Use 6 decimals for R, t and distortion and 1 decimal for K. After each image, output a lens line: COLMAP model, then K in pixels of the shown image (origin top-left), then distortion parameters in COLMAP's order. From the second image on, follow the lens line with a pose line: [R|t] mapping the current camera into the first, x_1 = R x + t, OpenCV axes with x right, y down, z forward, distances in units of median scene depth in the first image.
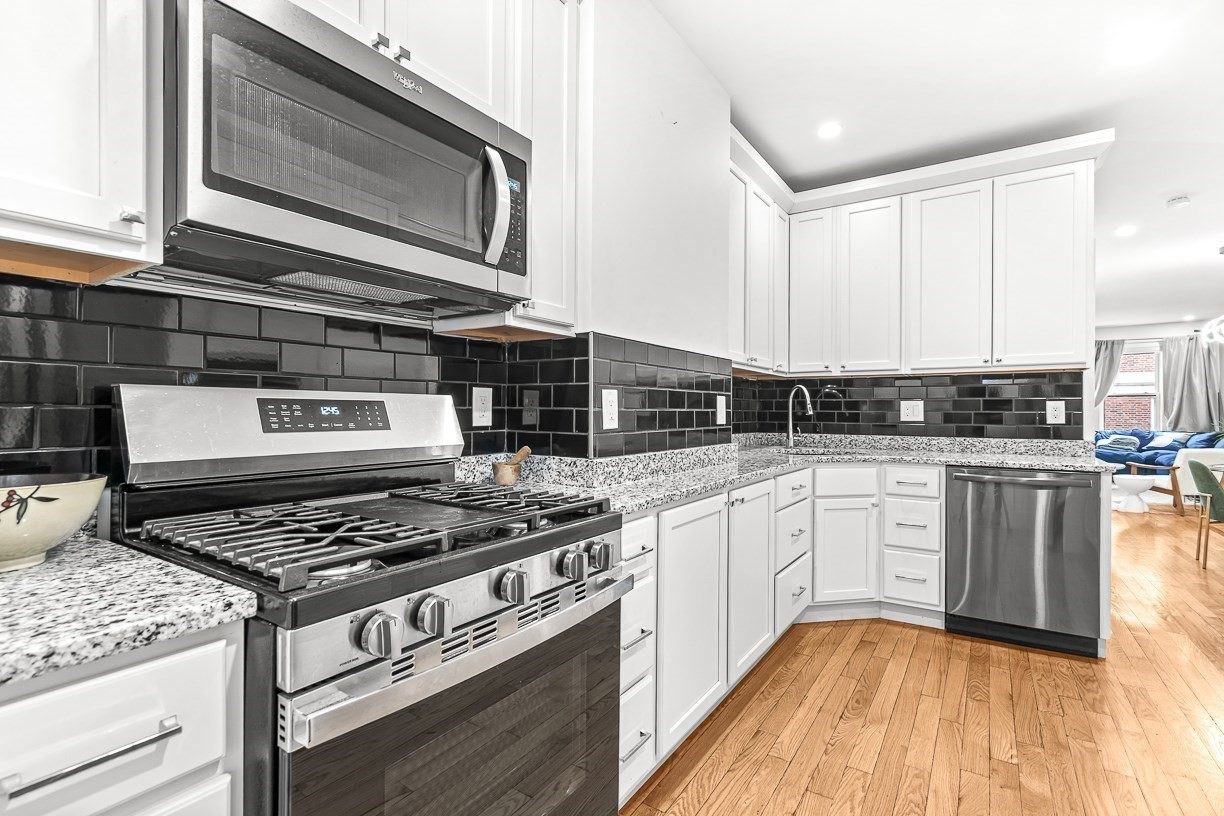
lens RADIAL K [[570.8, 0, 610.7], [0, 570.8, 402.7], [0, 0, 1]] dist [0.001710, 0.000340]
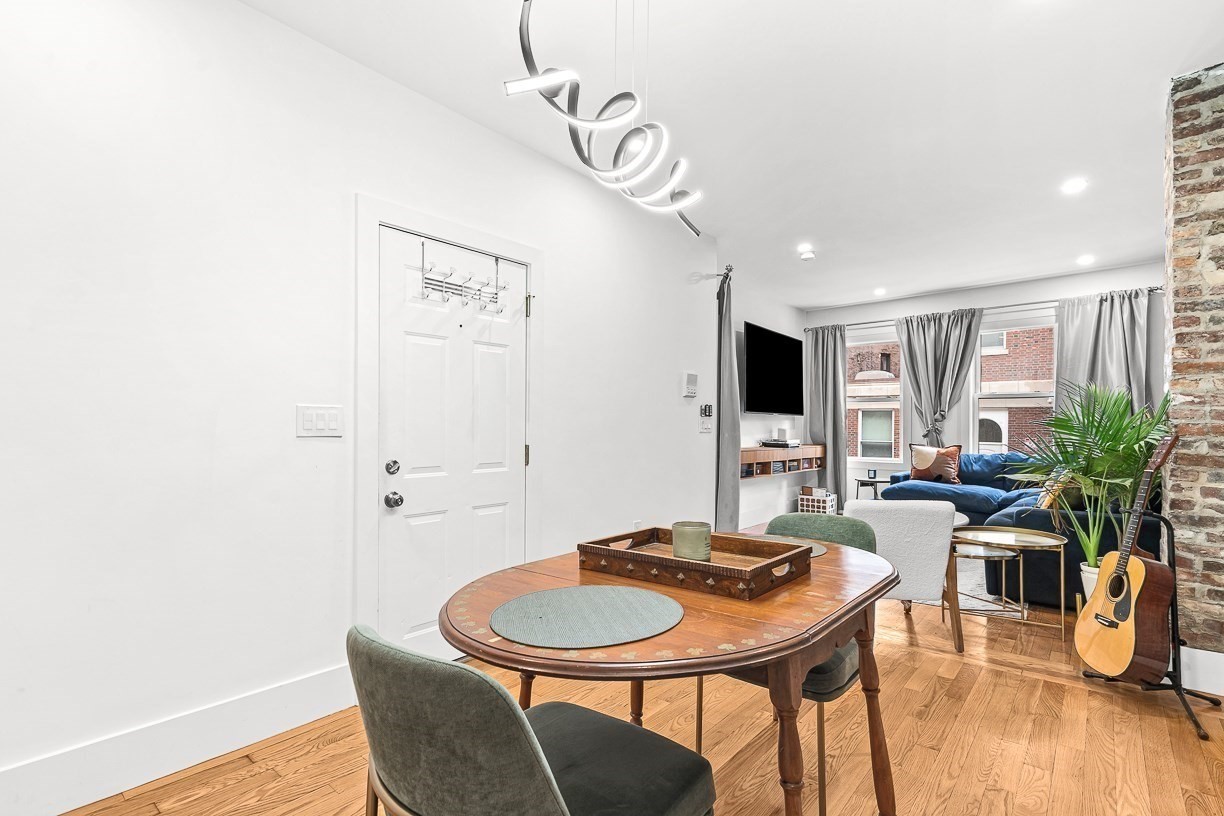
lens RADIAL K [[560.6, 0, 612.1], [0, 560.6, 423.0], [0, 0, 1]] dist [0.001672, 0.000332]
pose [[0.990605, 0.000787, -0.136750, 2.839830], [0.000159, 0.999976, 0.006908, 0.047393], [0.136752, -0.006865, 0.990582, 1.738179]]
